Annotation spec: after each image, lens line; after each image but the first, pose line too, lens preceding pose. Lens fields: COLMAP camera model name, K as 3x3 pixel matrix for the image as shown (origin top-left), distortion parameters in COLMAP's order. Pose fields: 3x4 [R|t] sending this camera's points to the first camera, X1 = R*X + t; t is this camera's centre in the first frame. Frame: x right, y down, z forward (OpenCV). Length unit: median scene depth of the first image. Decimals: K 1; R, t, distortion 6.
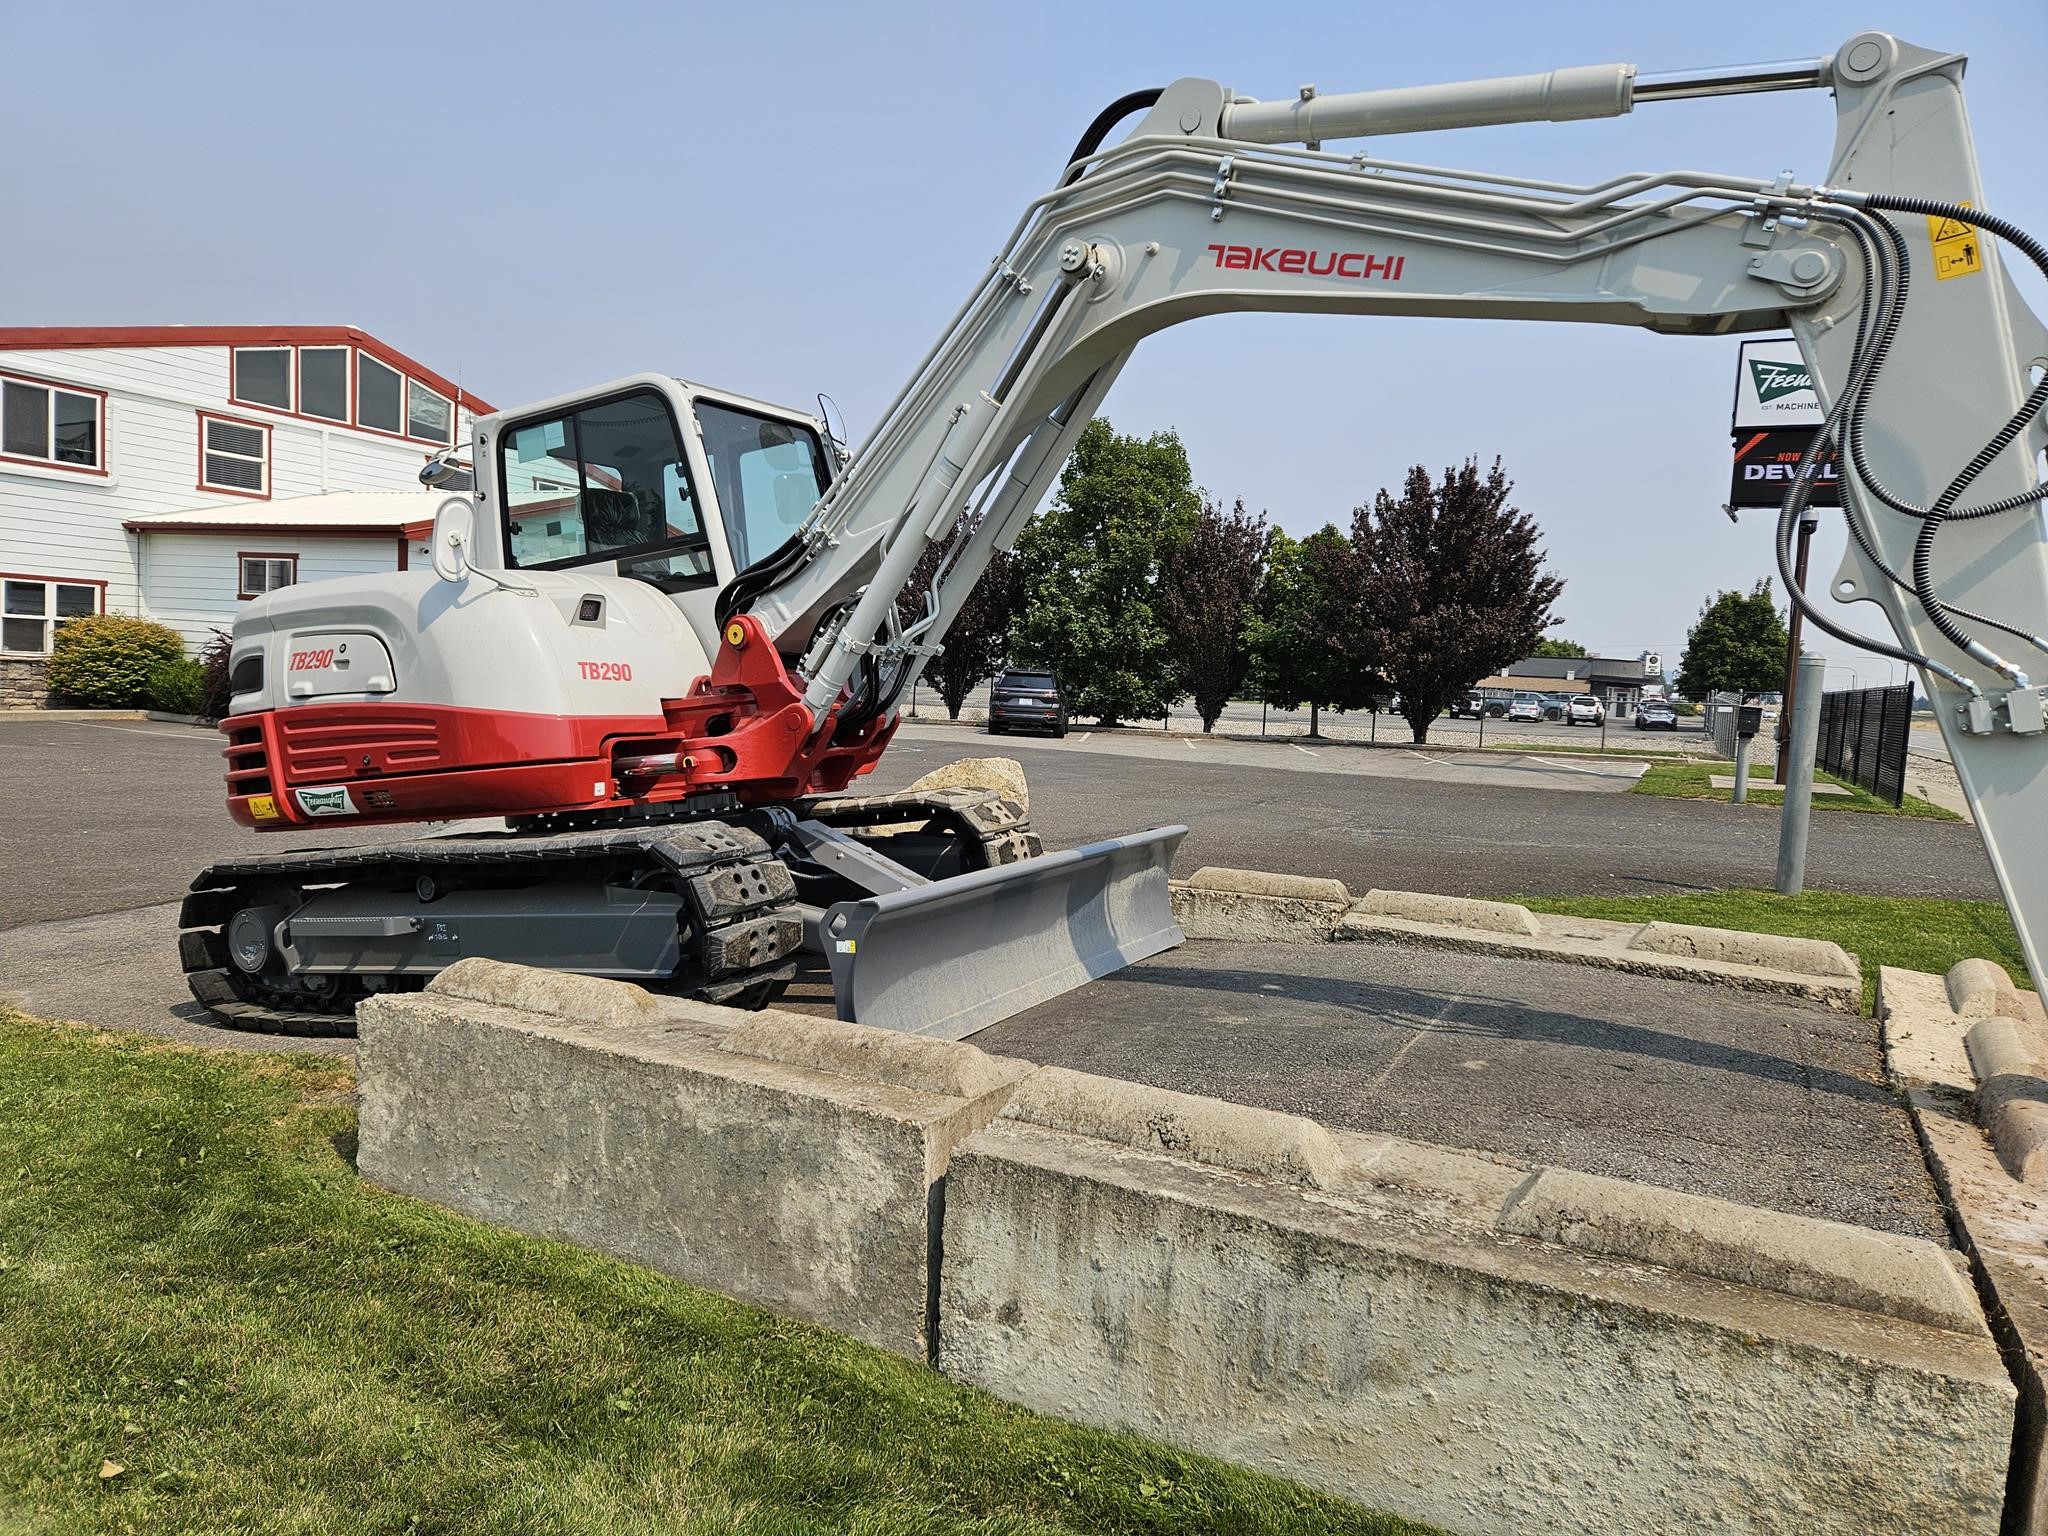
lens RADIAL K [[1380.0, 0, 986.4], [0, 1380.0, 759.2], [0, 0, 1]] dist [0.081215, -0.063760]
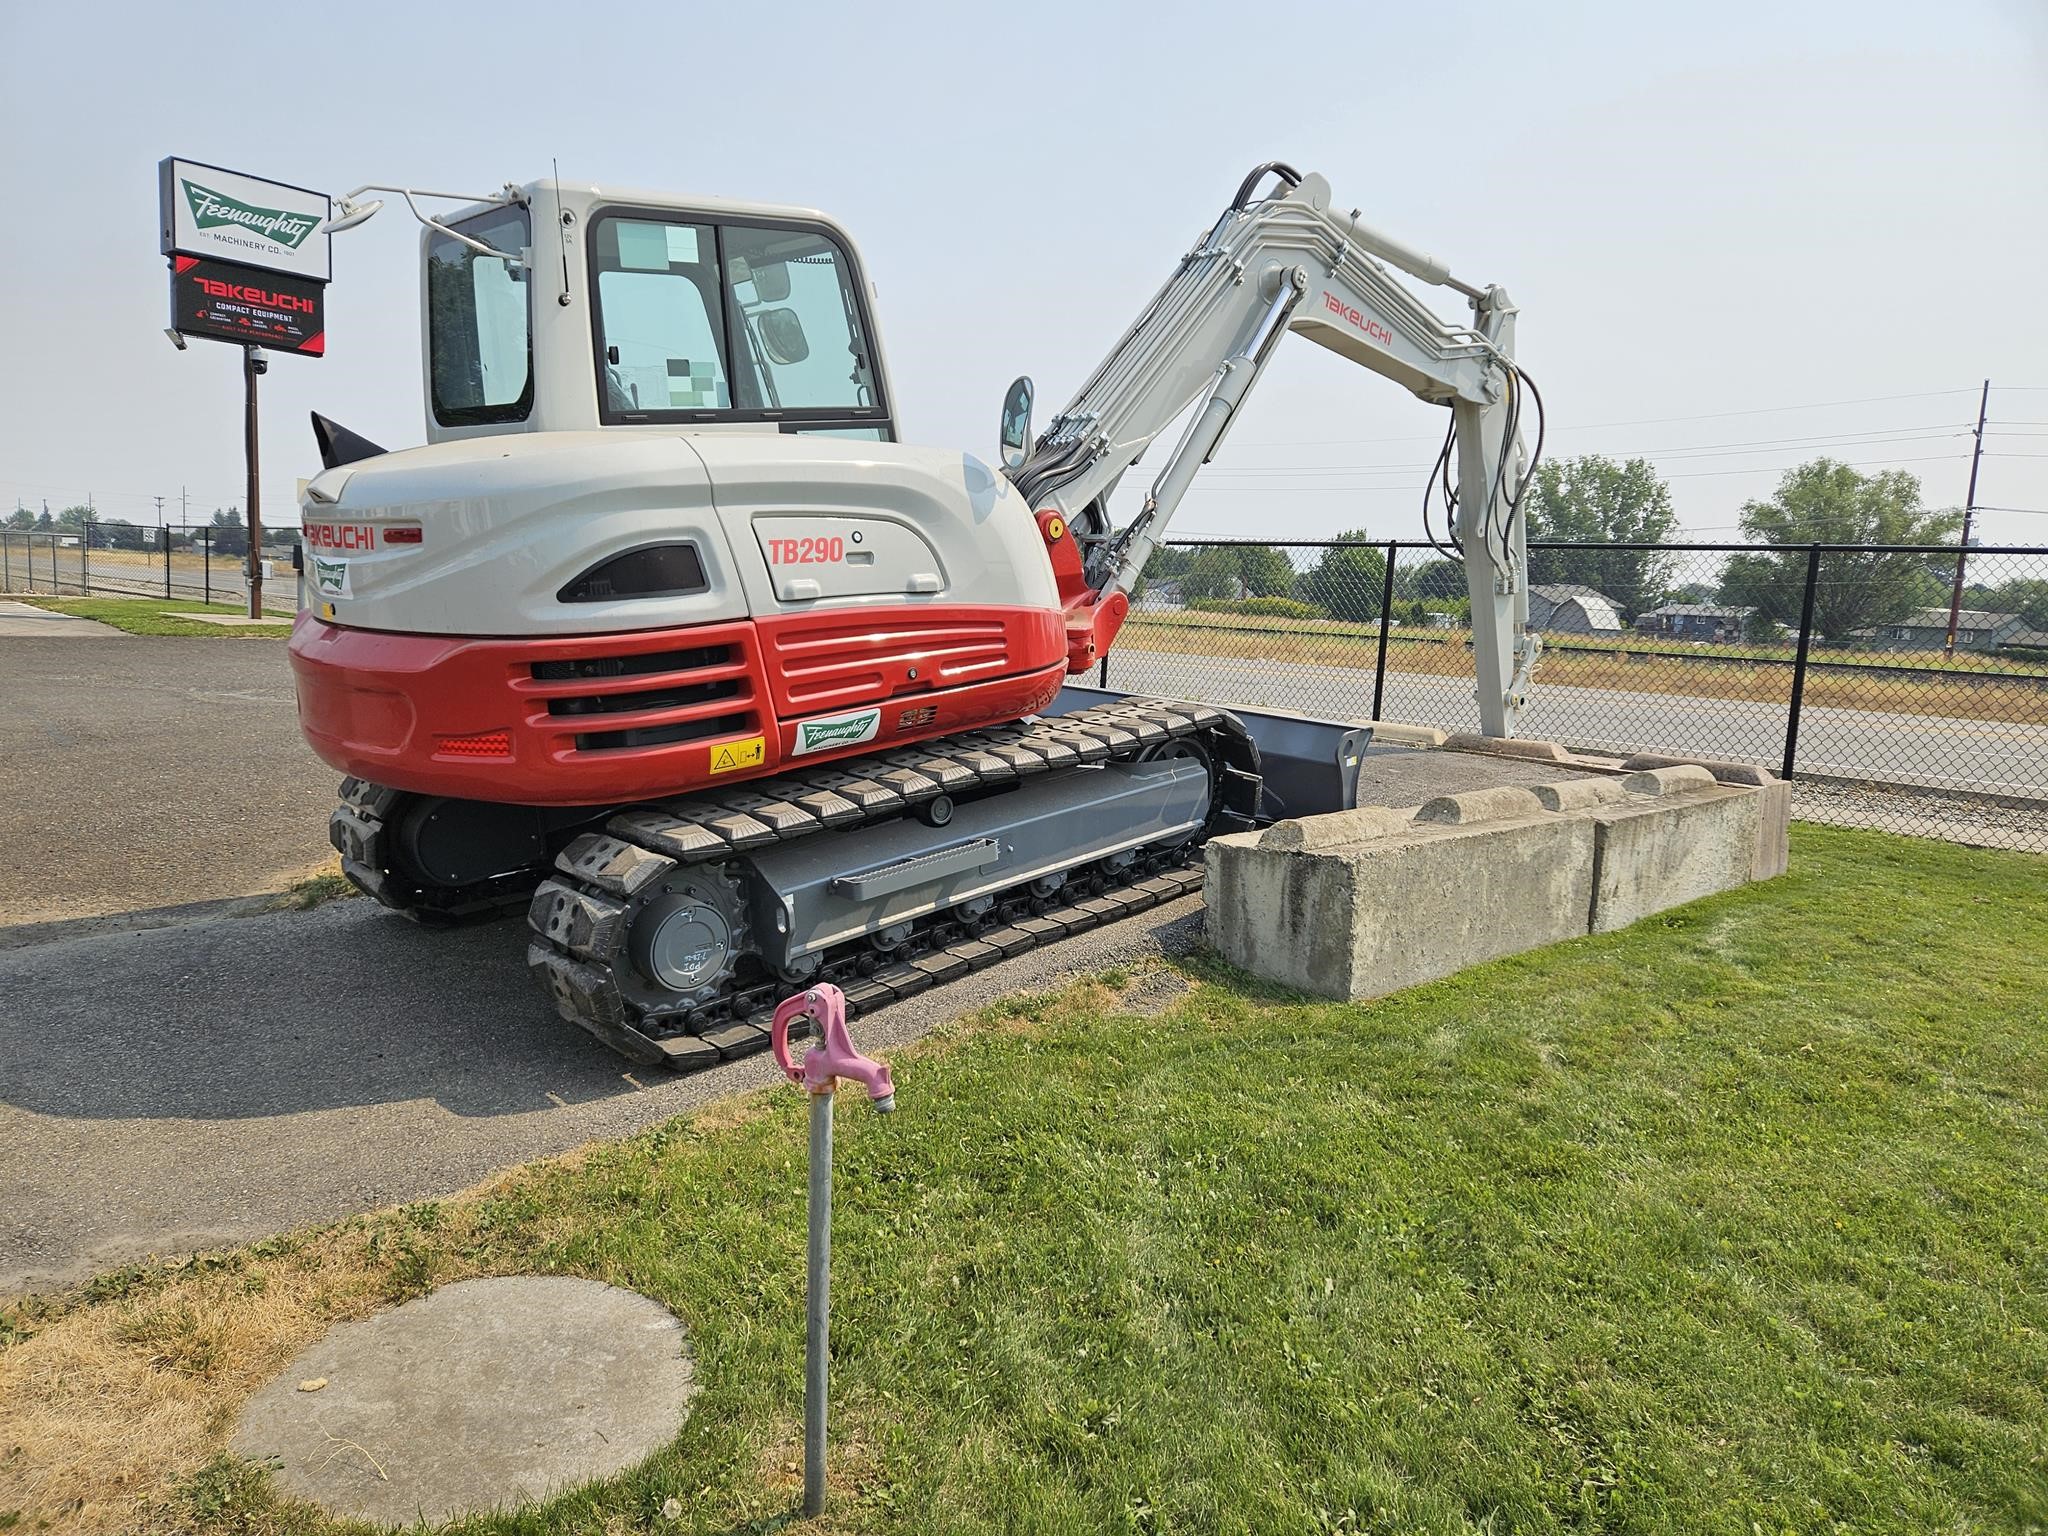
lens RADIAL K [[1383.4, 0, 1024.0], [0, 1383.4, 768.0], [0, 0, 1]] dist [0.085935, -0.066293]
pose [[0.291786, -0.150052, 0.944640, -1.611580], [0.024926, 0.988475, 0.149316, -0.087131], [-0.956159, -0.020022, 0.292163, 0.910147]]
